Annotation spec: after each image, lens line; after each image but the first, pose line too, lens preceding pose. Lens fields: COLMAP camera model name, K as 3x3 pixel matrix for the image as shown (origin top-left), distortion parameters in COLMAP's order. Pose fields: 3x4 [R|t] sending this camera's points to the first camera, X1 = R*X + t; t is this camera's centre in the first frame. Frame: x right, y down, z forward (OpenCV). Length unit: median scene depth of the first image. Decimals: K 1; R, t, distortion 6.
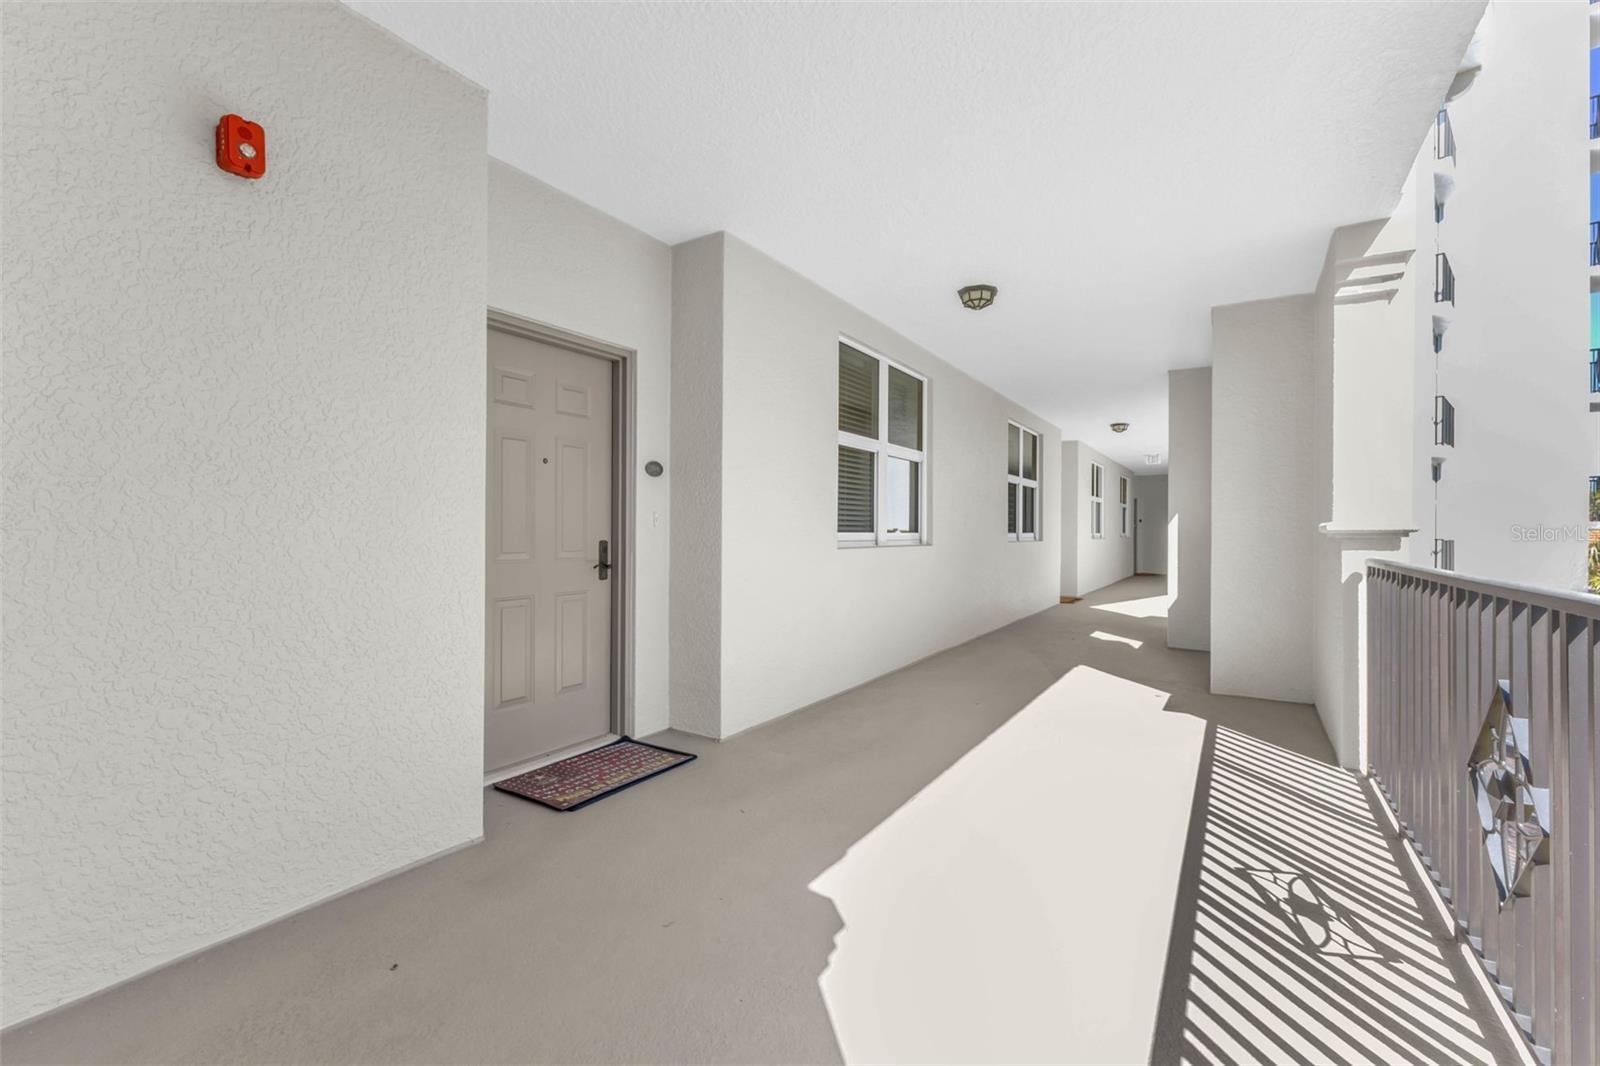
lens RADIAL K [[700.5, 0, 799.2], [0, 700.5, 527.3], [0, 0, 1]] dist [0.009841, -0.001280]
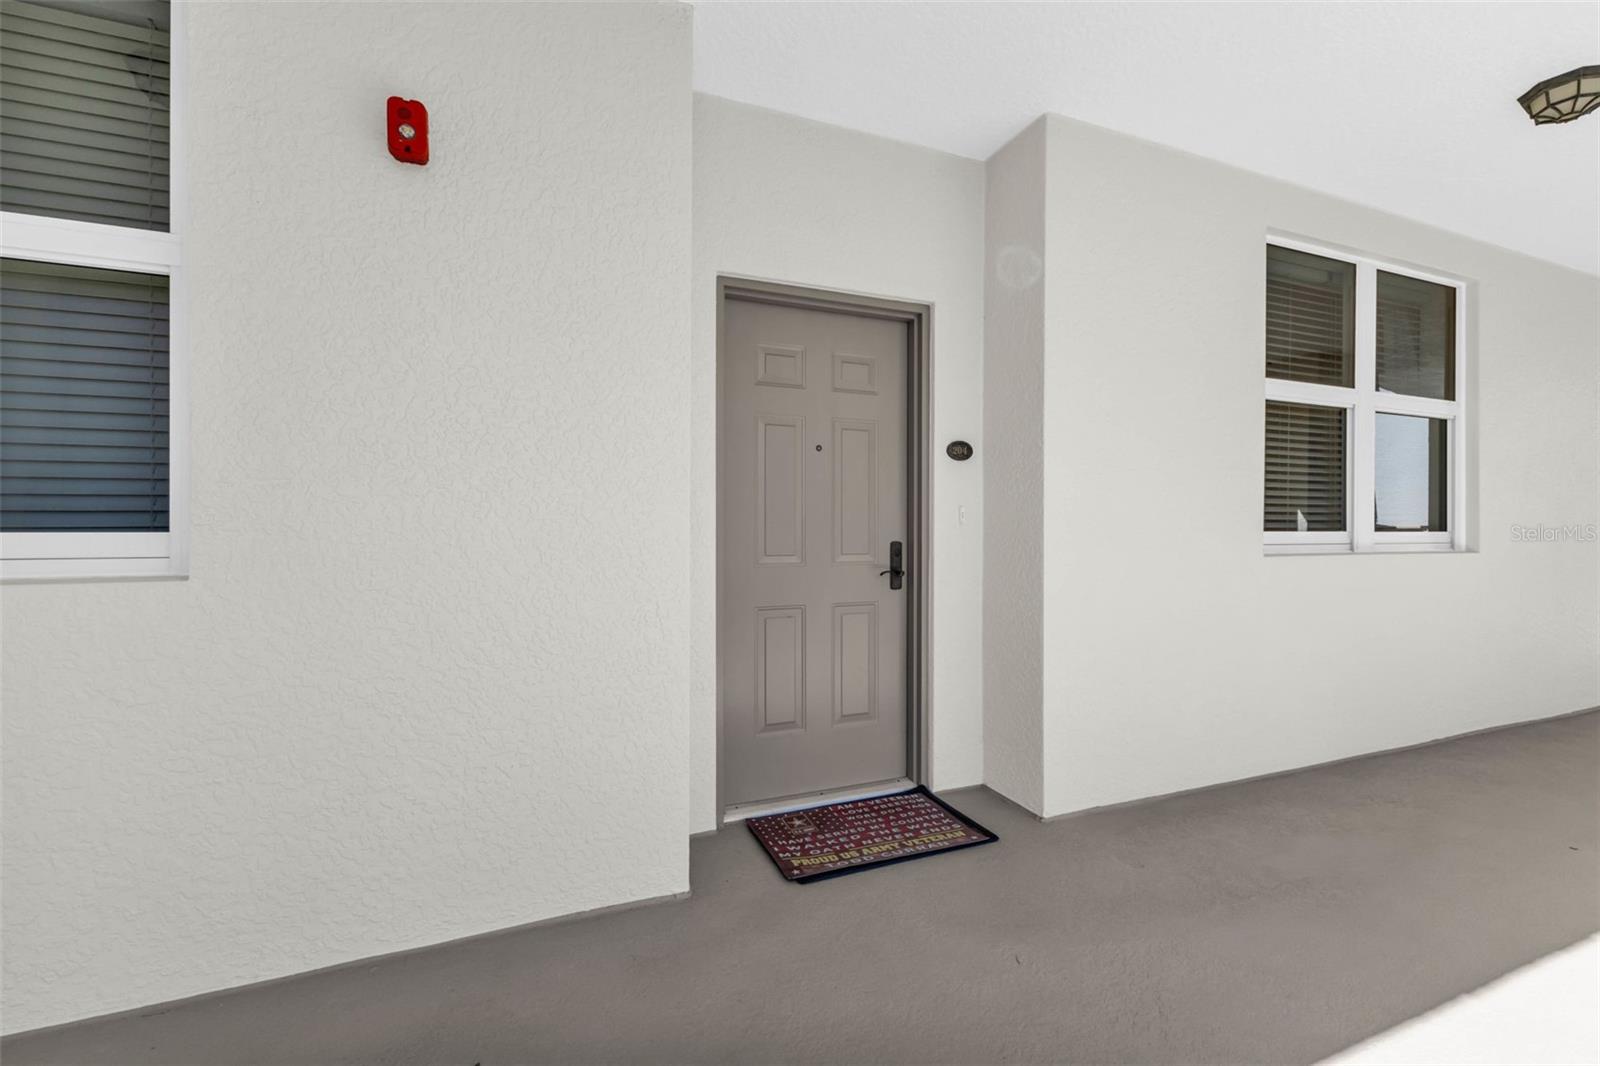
lens RADIAL K [[700.5, 0, 799.2], [0, 700.5, 527.3], [0, 0, 1]] dist [0.009841, -0.001280]
pose [[0.820470, -0.003761, -0.571677, 0.100539], [0.004866, 0.999988, 0.000405, 0.001179], [0.571668, -0.003114, 0.820479, 0.271654]]
